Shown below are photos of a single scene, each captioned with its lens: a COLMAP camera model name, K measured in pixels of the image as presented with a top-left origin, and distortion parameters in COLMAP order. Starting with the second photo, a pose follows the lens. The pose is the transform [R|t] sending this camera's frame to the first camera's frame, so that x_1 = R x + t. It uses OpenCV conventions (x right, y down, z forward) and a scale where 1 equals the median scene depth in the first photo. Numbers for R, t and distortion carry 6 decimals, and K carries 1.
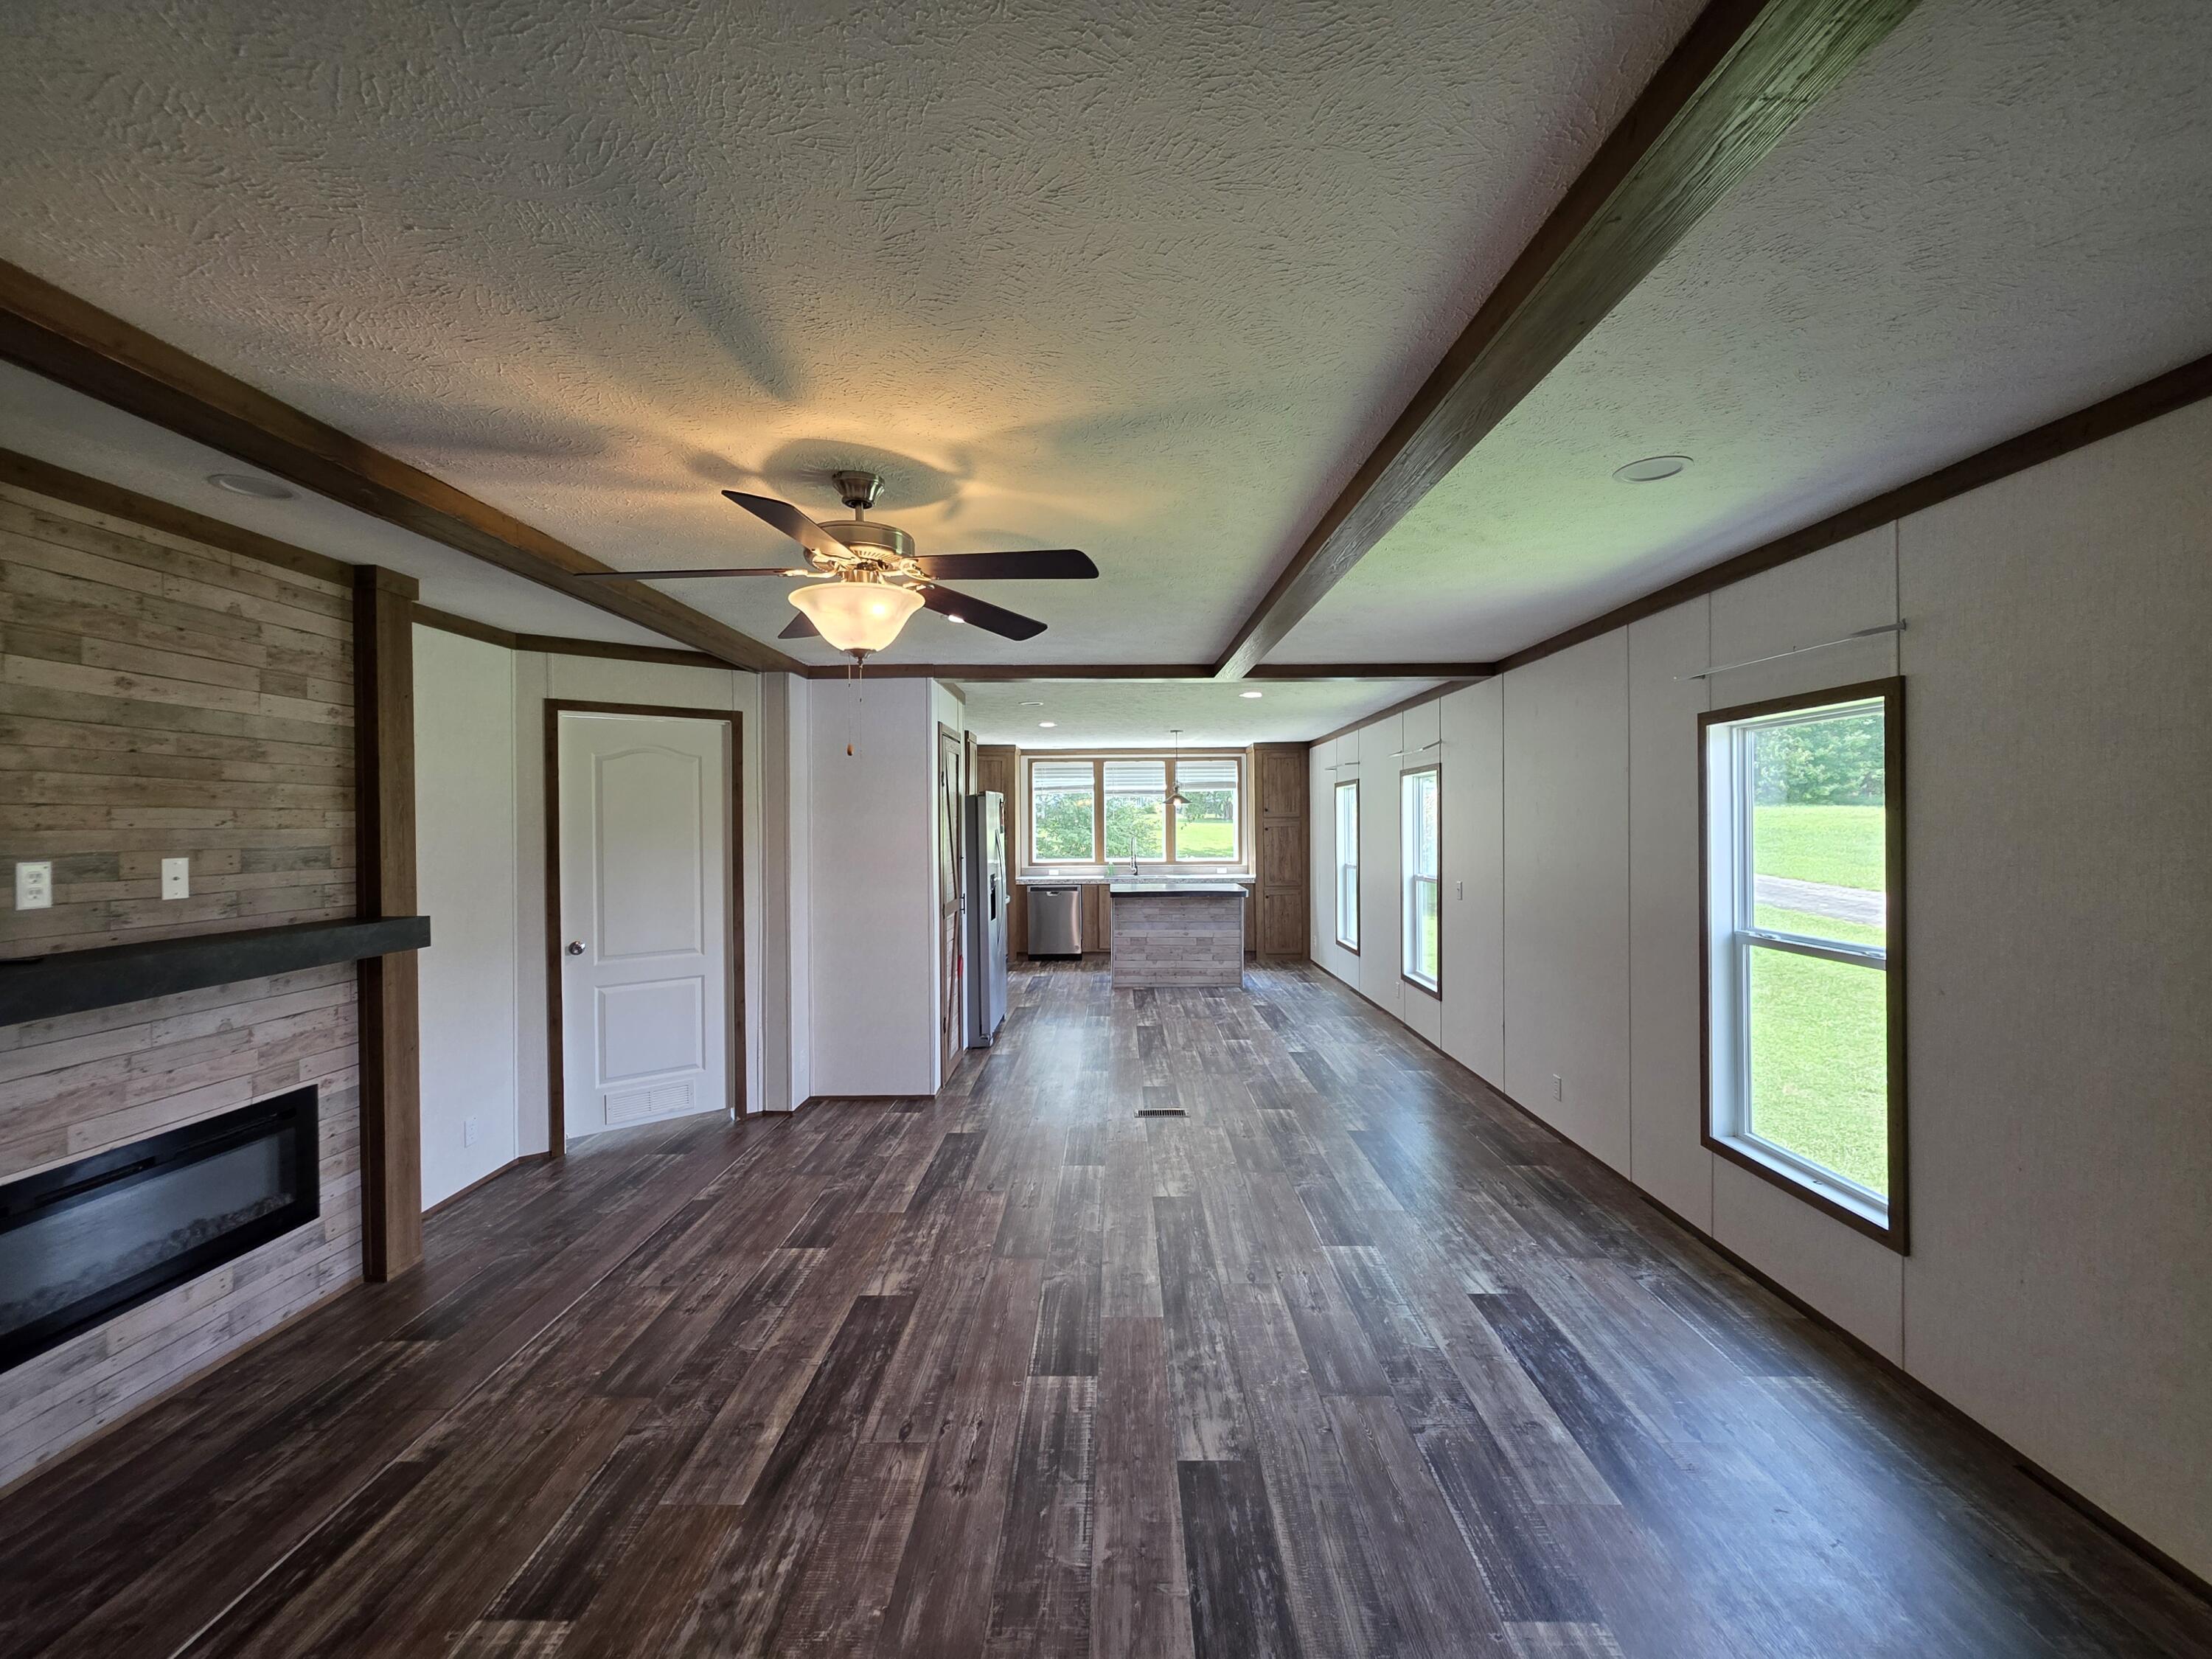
lens RADIAL K [[877.8, 0, 1112.9], [0, 877.8, 824.0], [0, 0, 1]] dist [0.000188, 0.000285]
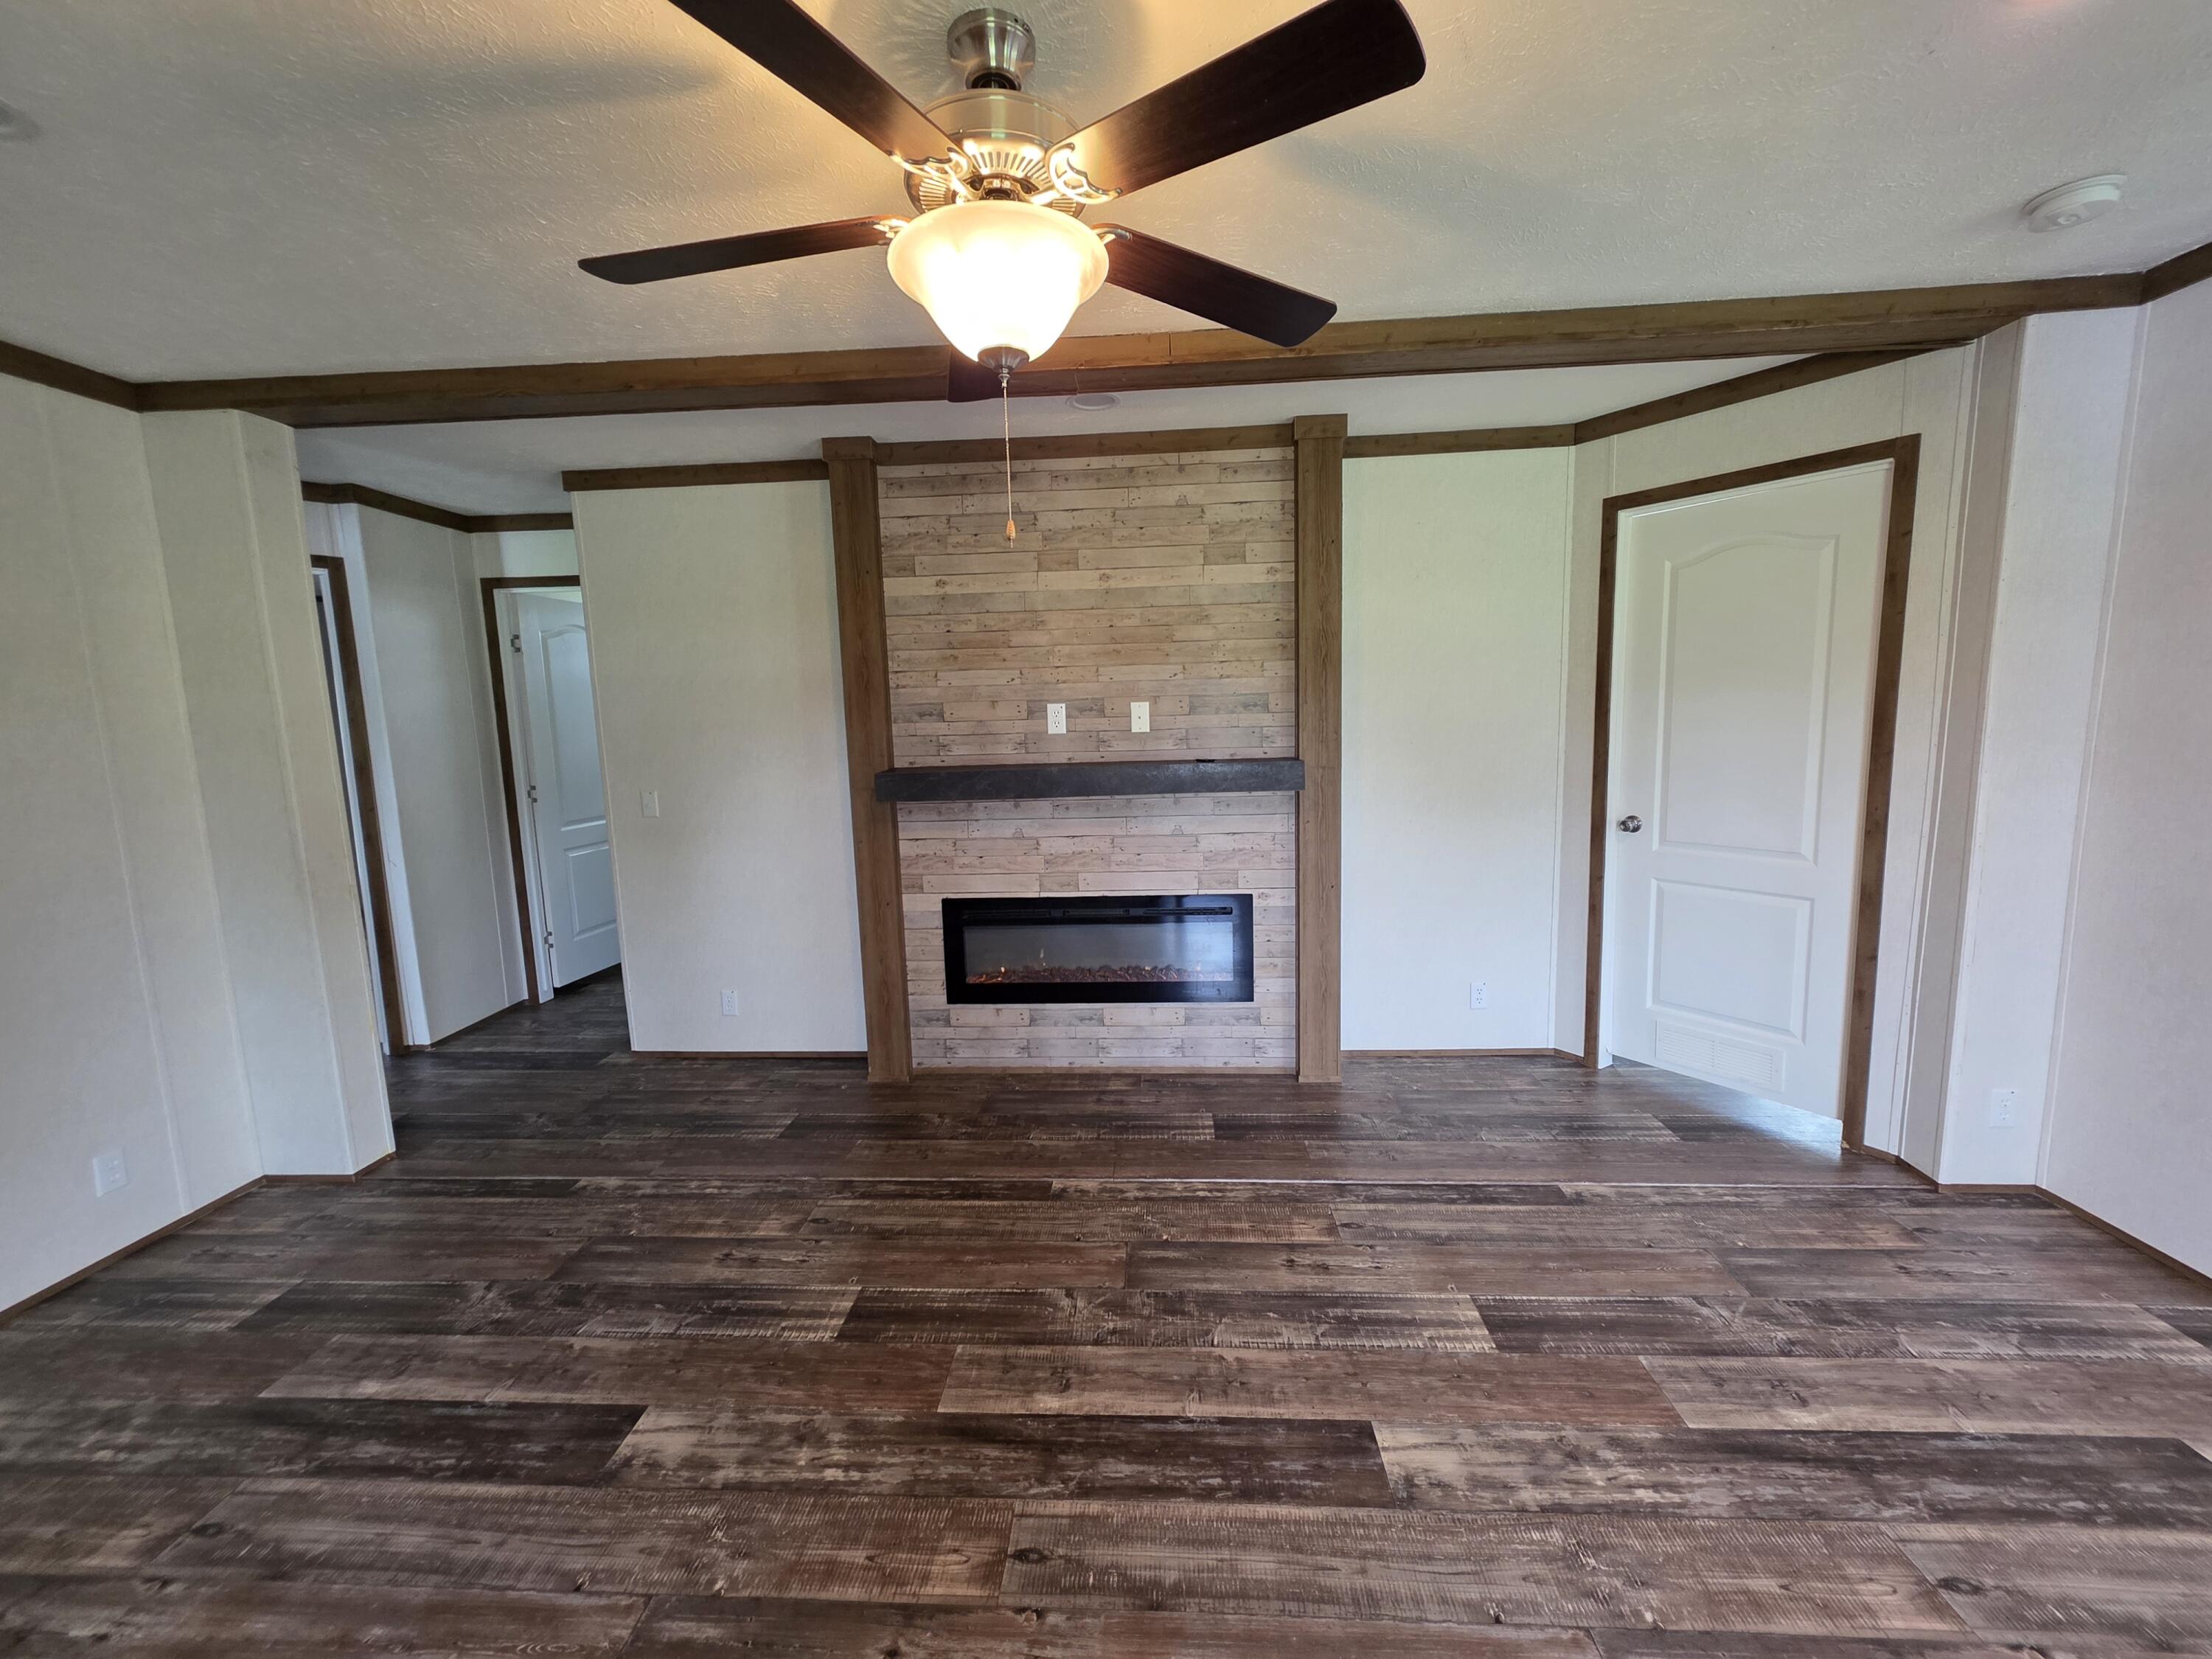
lens RADIAL K [[885.8, 0, 1104.9], [0, 885.8, 826.0], [0, 0, 1]] dist [-0.000072, 0.001050]
pose [[-0.049961, 0.146127, -0.988003, 0.291873], [0.029523, 0.989023, 0.144785, 0.024743], [0.998315, -0.021935, -0.053727, 0.897674]]
